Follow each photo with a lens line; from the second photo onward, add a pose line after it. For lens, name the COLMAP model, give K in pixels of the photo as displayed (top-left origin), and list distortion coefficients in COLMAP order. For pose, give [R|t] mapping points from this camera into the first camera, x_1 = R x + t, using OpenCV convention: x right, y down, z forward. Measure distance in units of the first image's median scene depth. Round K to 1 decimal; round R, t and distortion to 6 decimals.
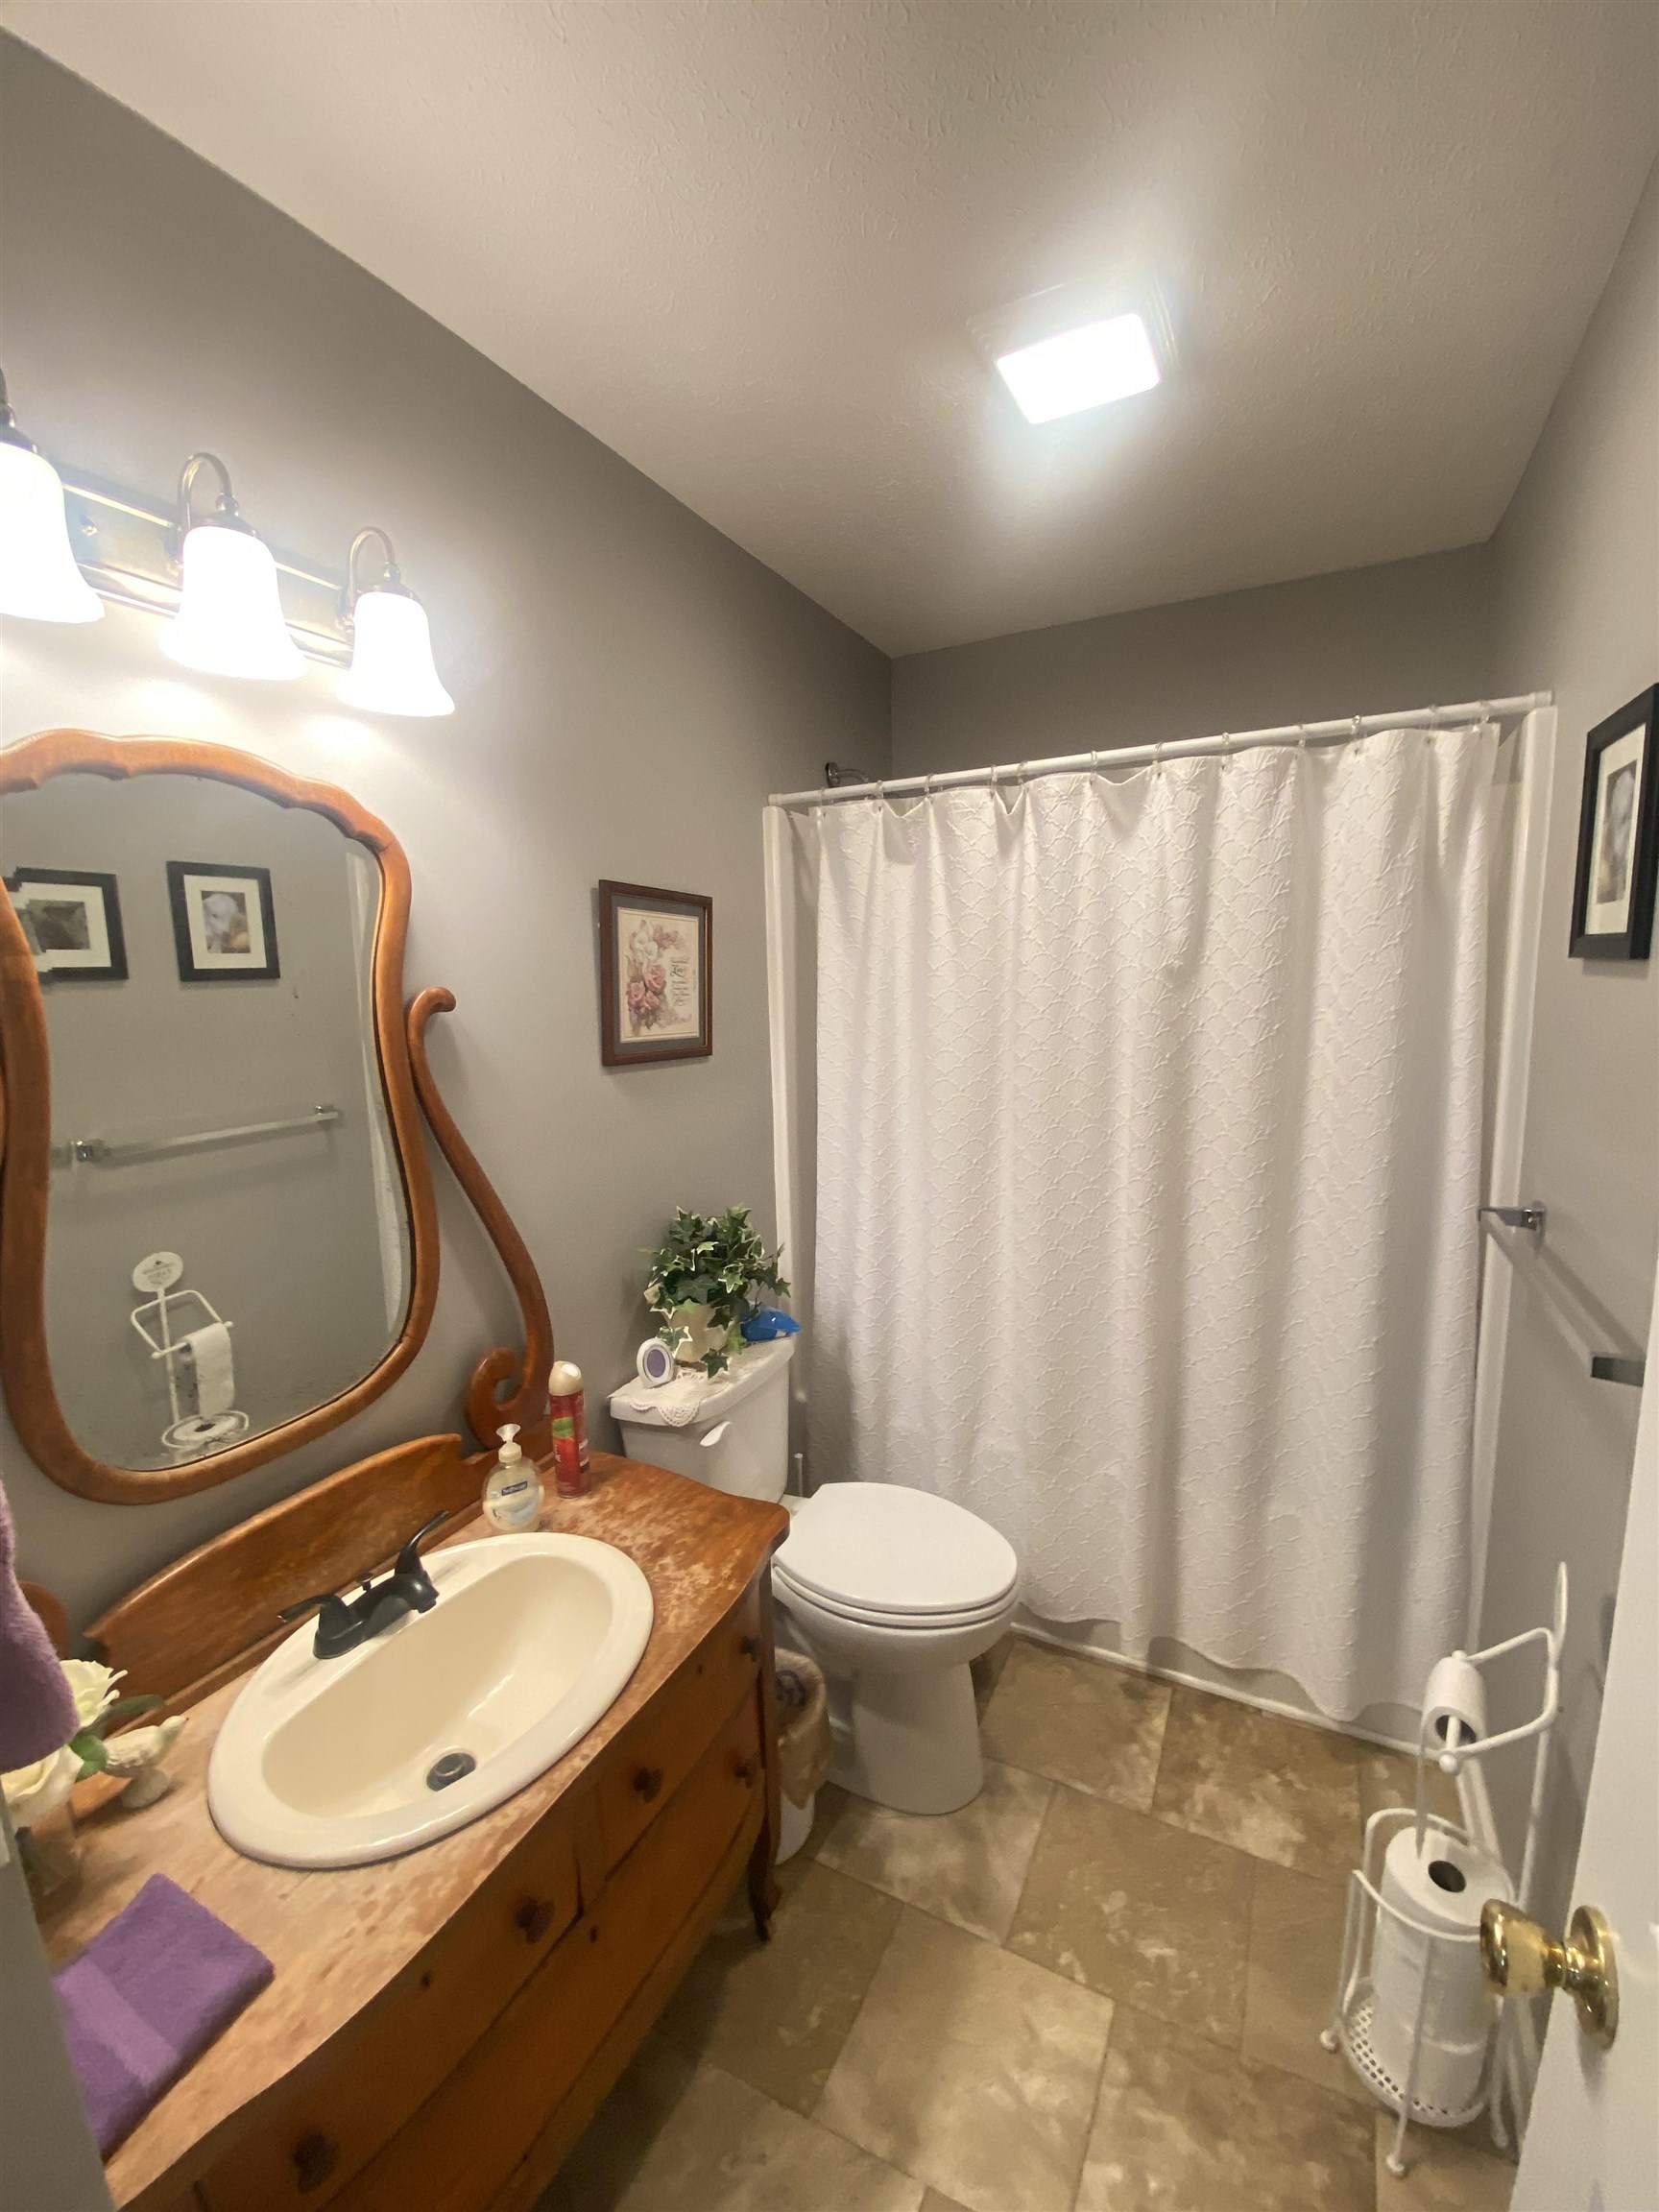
lens RADIAL K [[885.7, 0, 820.9], [0, 885.7, 1094.9], [0, 0, 1]] dist [0.005910, -0.013582]
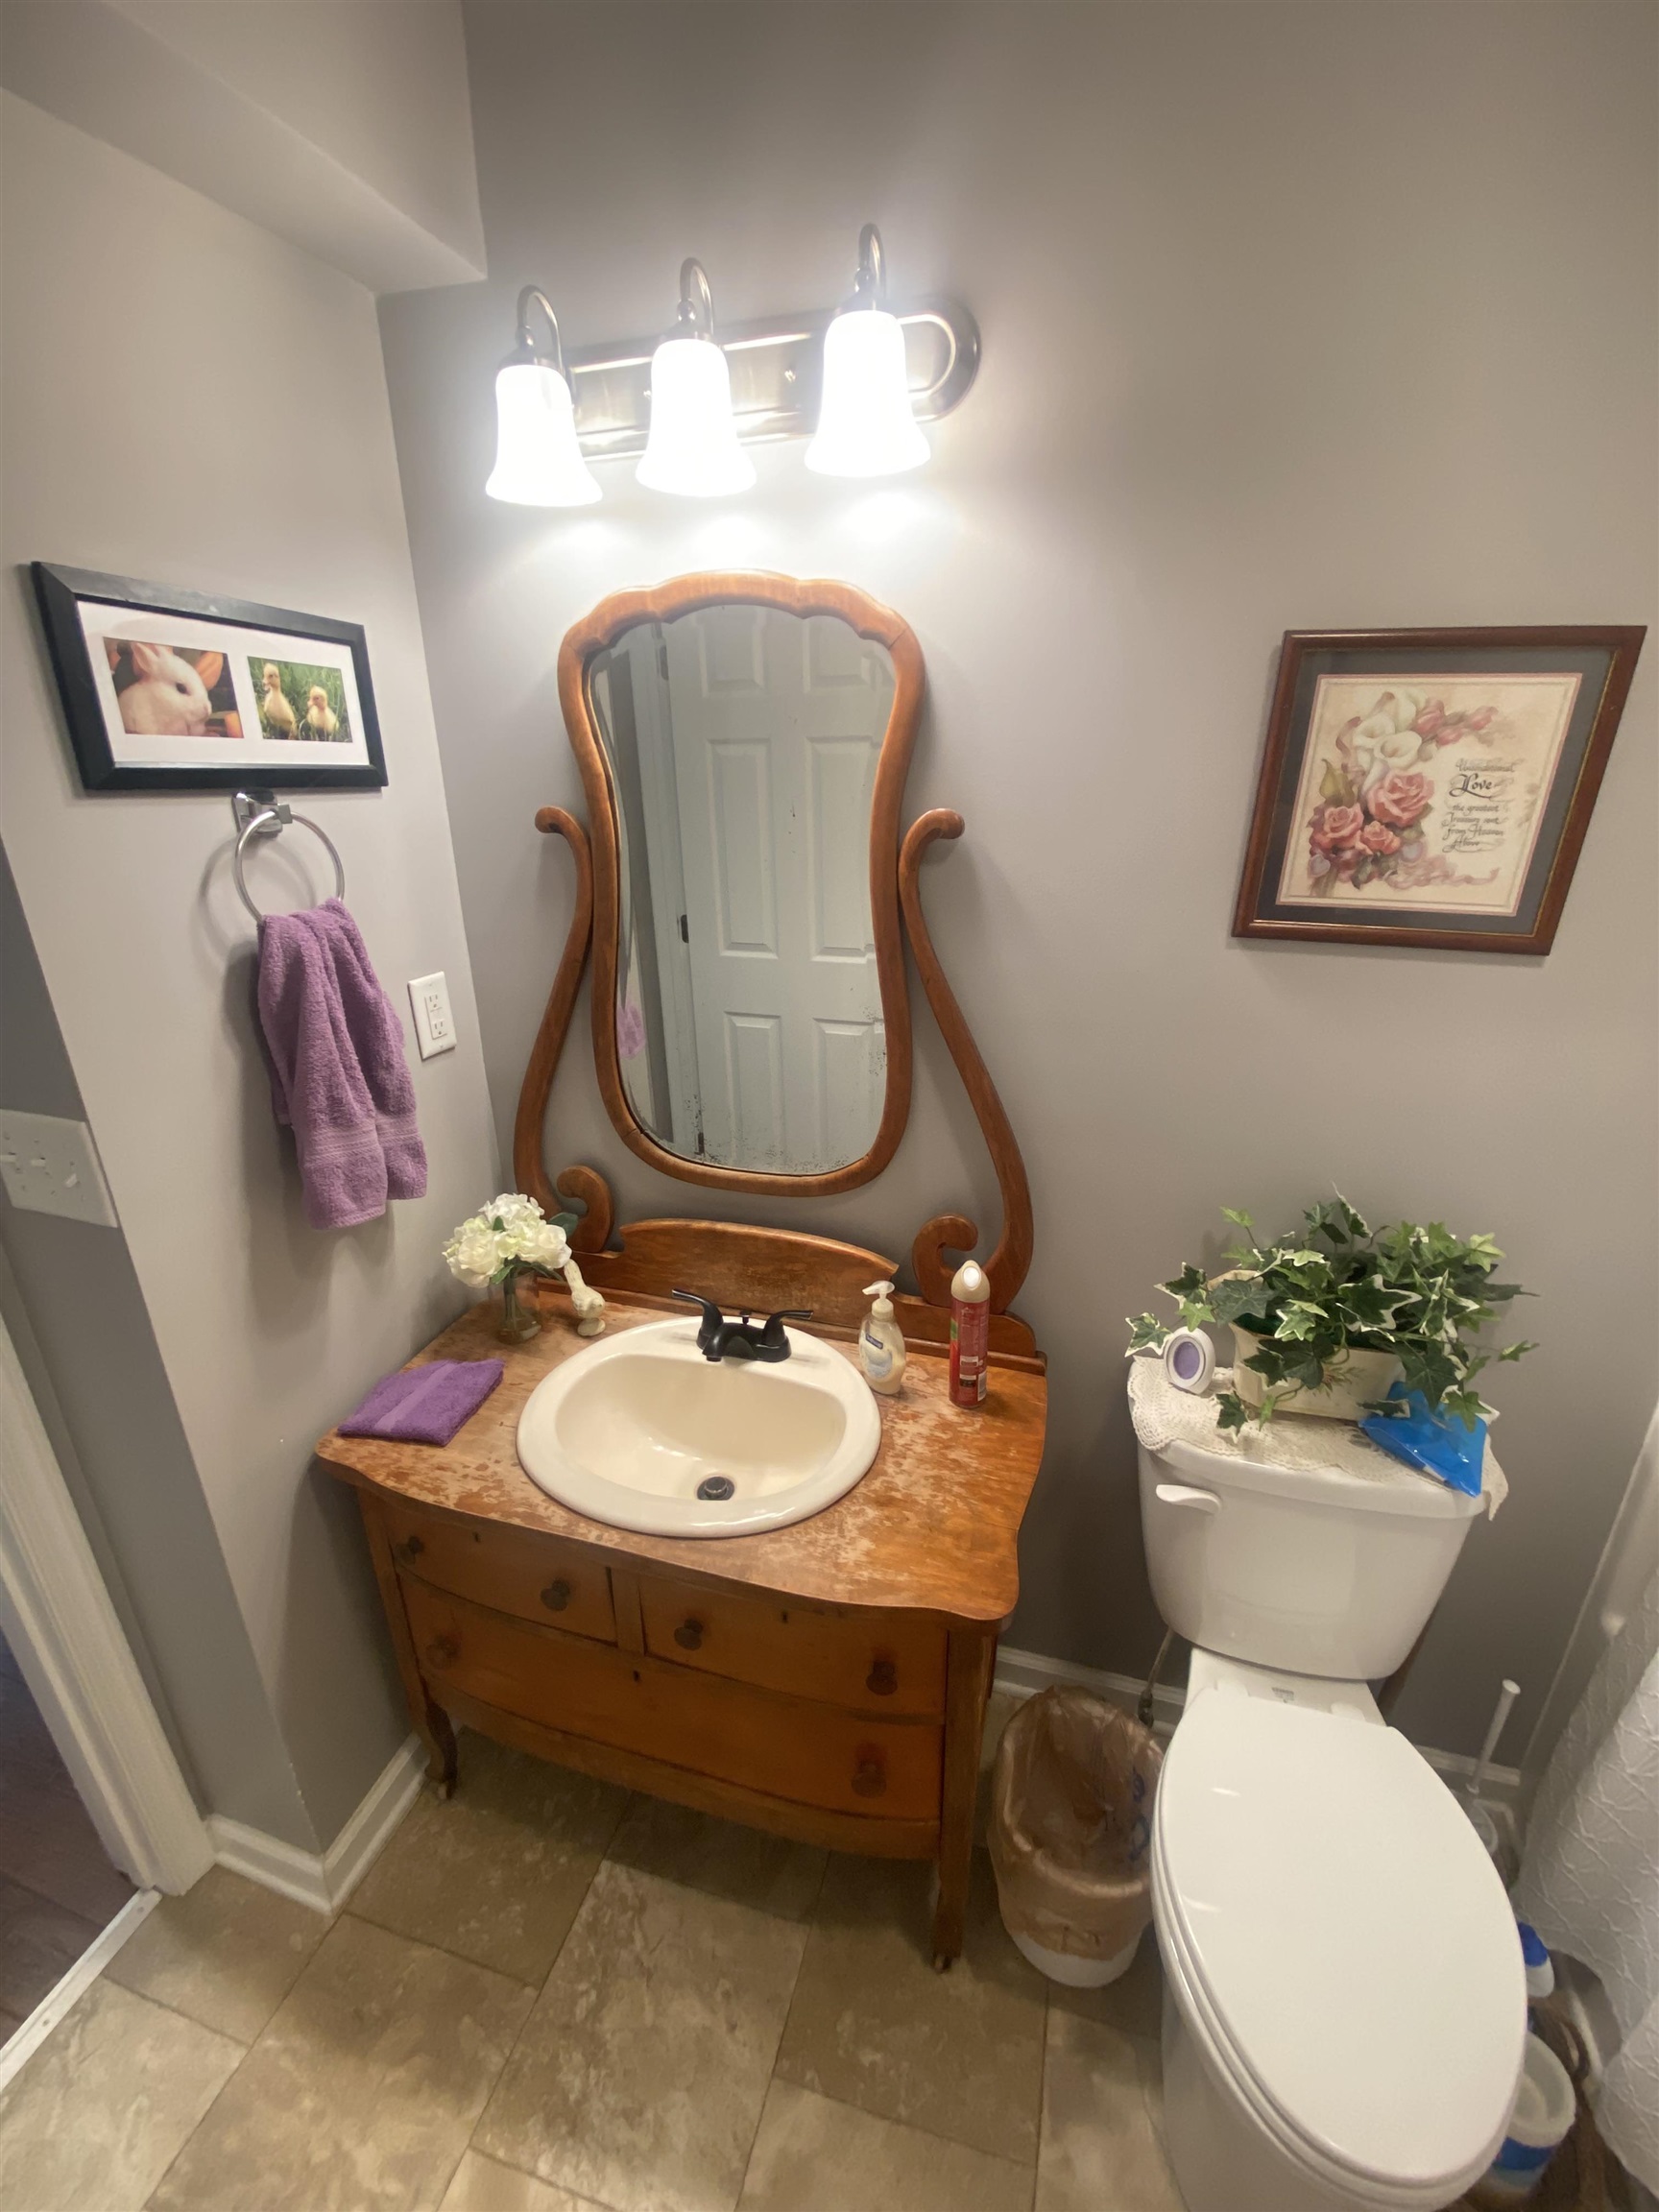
lens RADIAL K [[885.7, 0, 824.0], [0, 885.7, 1089.1], [0, 0, 1]] dist [0.005910, -0.013582]
pose [[0.207770, 0.347869, -0.914231, 0.390050], [-0.124504, 0.936430, 0.328021, -0.117912], [0.970222, 0.045673, 0.237873, 0.615999]]
